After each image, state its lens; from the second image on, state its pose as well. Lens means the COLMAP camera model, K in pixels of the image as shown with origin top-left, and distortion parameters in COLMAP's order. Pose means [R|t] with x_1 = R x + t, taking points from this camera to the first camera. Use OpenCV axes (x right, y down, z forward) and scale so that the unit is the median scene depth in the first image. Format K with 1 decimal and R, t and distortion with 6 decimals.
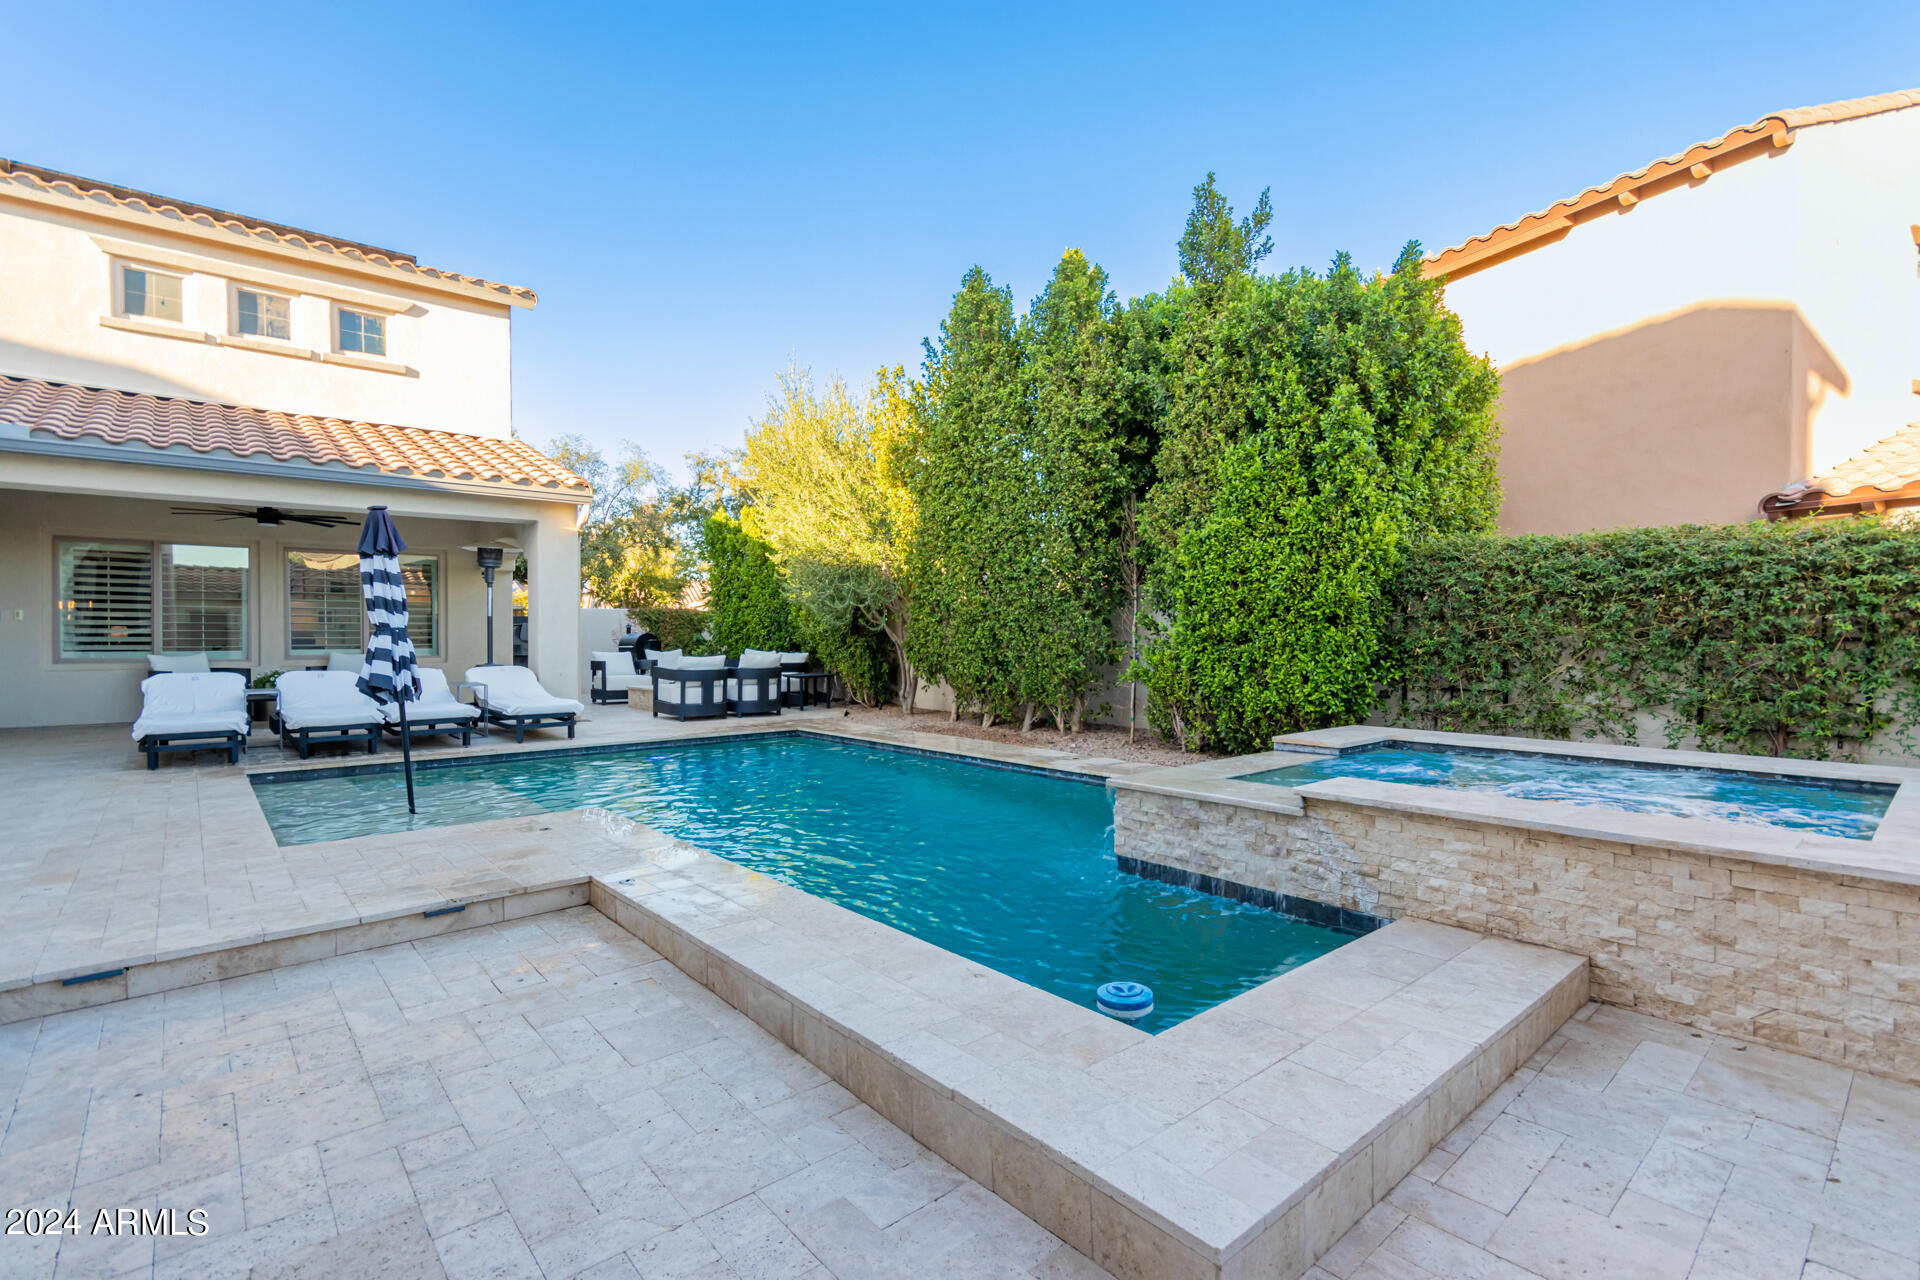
lens RADIAL K [[883.8, 0, 960.0], [0, 883.8, 640.0], [0, 0, 1]] dist [0.003210, 0.000586]
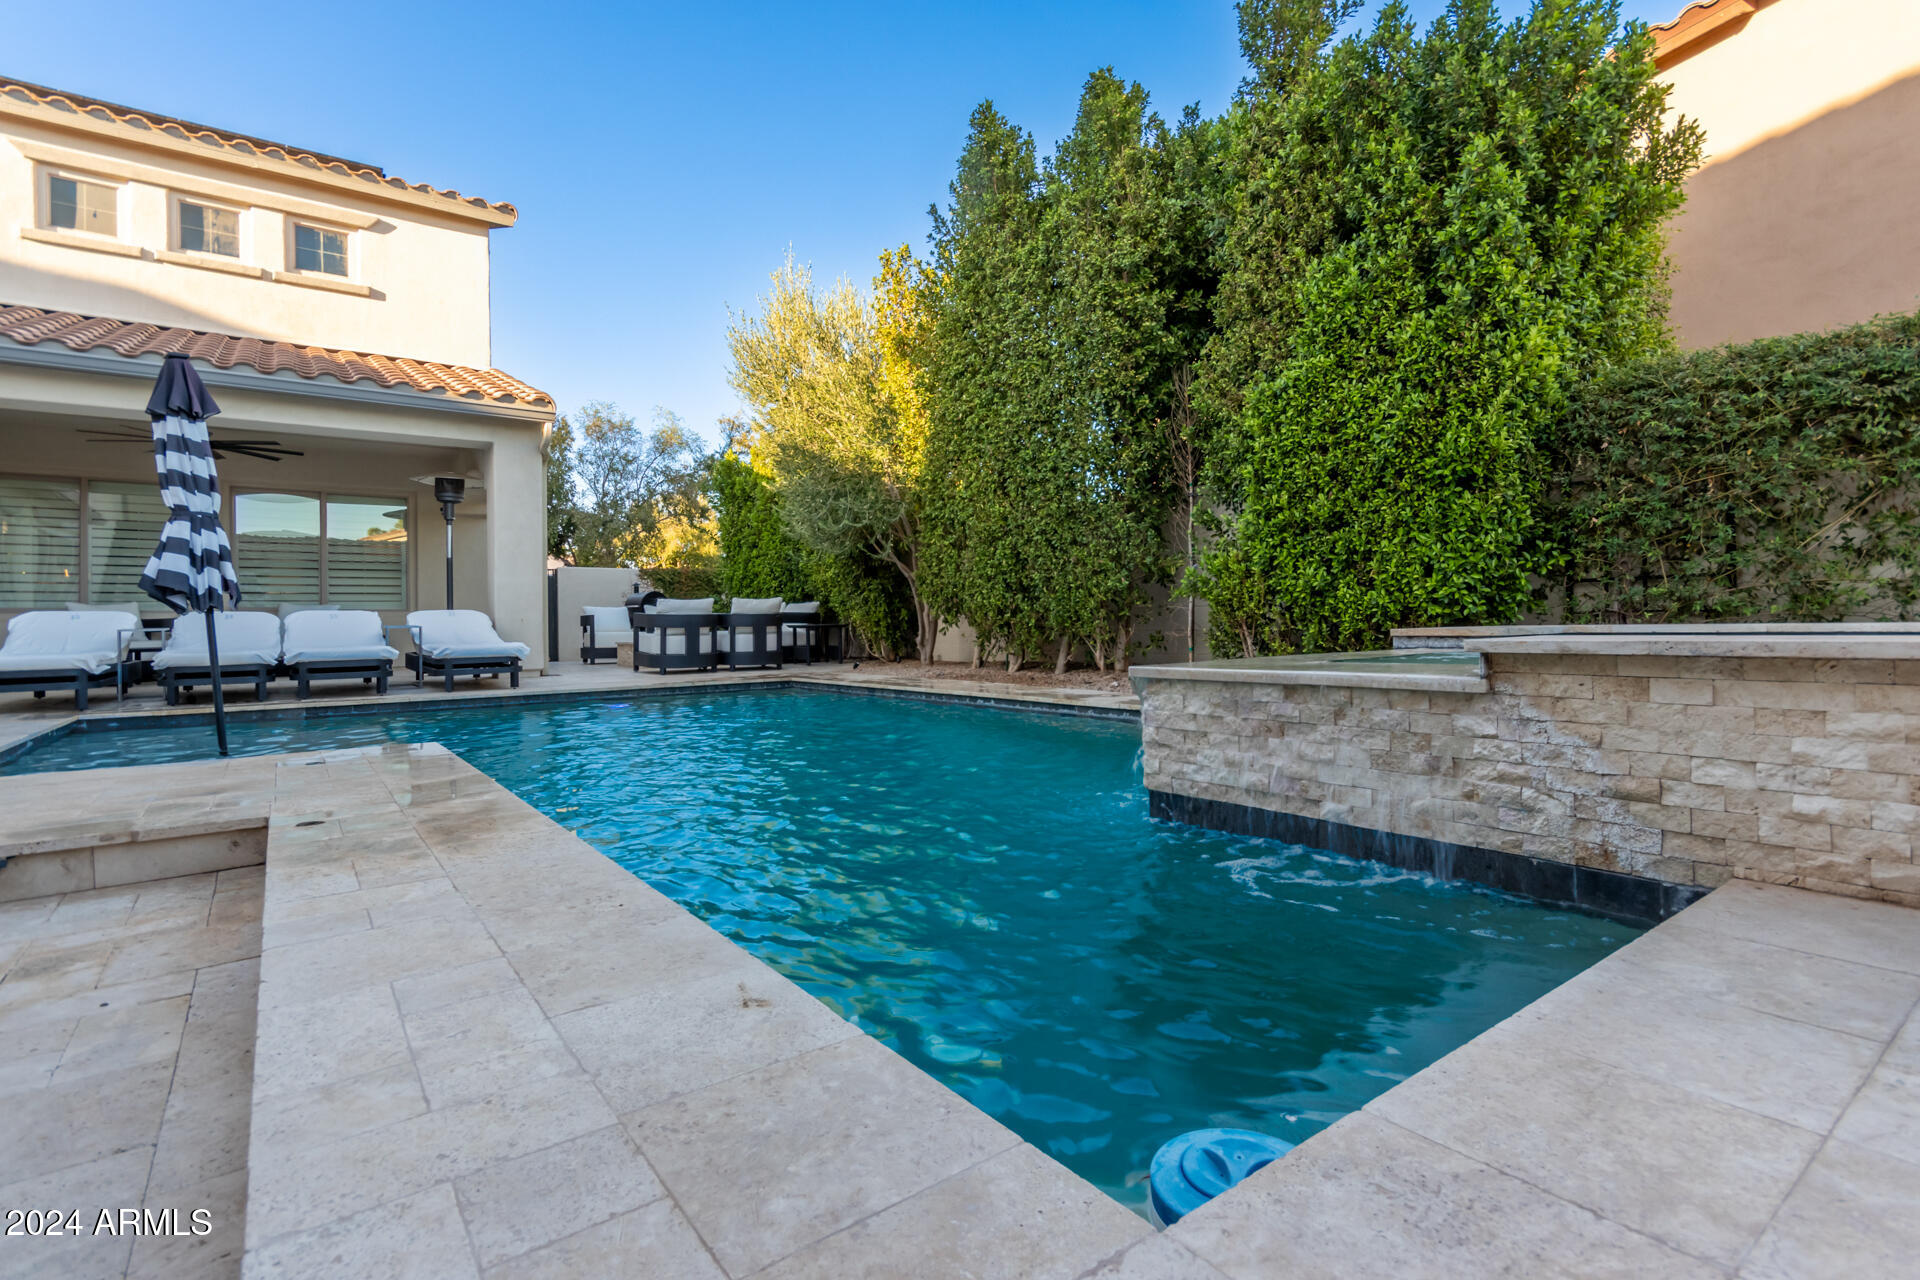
lens RADIAL K [[904.1, 0, 965.4], [0, 904.1, 606.1], [0, 0, 1]] dist [0.010141, -0.004707]
pose [[0.997805, -0.015925, -0.064285, 0.049141], [0.014488, 0.999636, -0.022749, 0.067455], [0.064624, 0.021768, 0.997672, 0.190617]]
